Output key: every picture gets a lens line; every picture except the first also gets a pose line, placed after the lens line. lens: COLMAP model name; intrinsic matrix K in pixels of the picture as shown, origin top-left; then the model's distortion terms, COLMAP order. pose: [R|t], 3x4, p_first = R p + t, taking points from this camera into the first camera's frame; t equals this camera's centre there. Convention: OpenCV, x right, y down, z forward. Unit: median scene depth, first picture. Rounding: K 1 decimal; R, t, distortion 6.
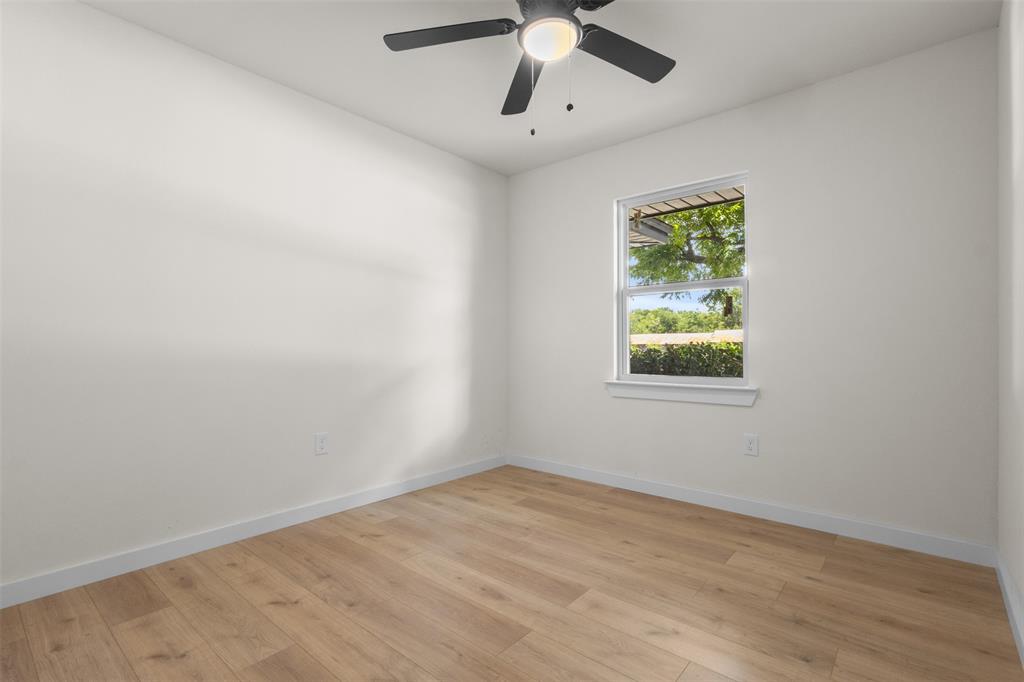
lens RADIAL K [[479.0, 0, 512.3], [0, 479.0, 343.5], [0, 0, 1]] dist [0.000827, -0.001981]
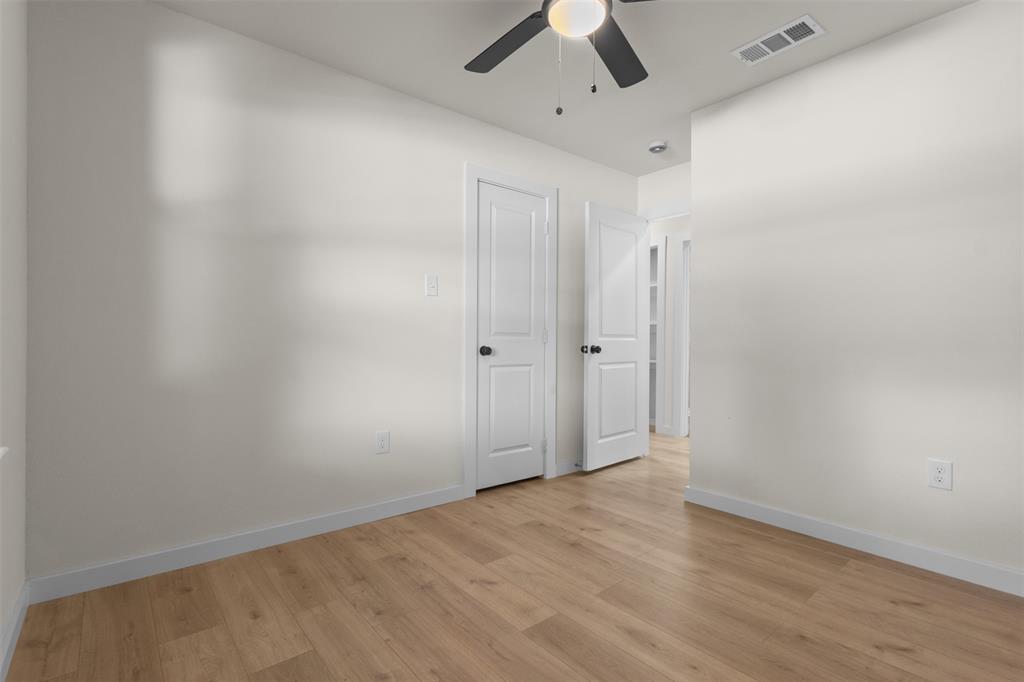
lens RADIAL K [[479.0, 0, 509.4], [0, 479.0, 337.9], [0, 0, 1]] dist [0.000827, -0.001981]
pose [[-0.984591, -0.002934, 0.174849, 0.041621], [-0.004522, 0.999952, -0.008687, 0.006277], [-0.174815, -0.009344, -0.984557, 1.971910]]
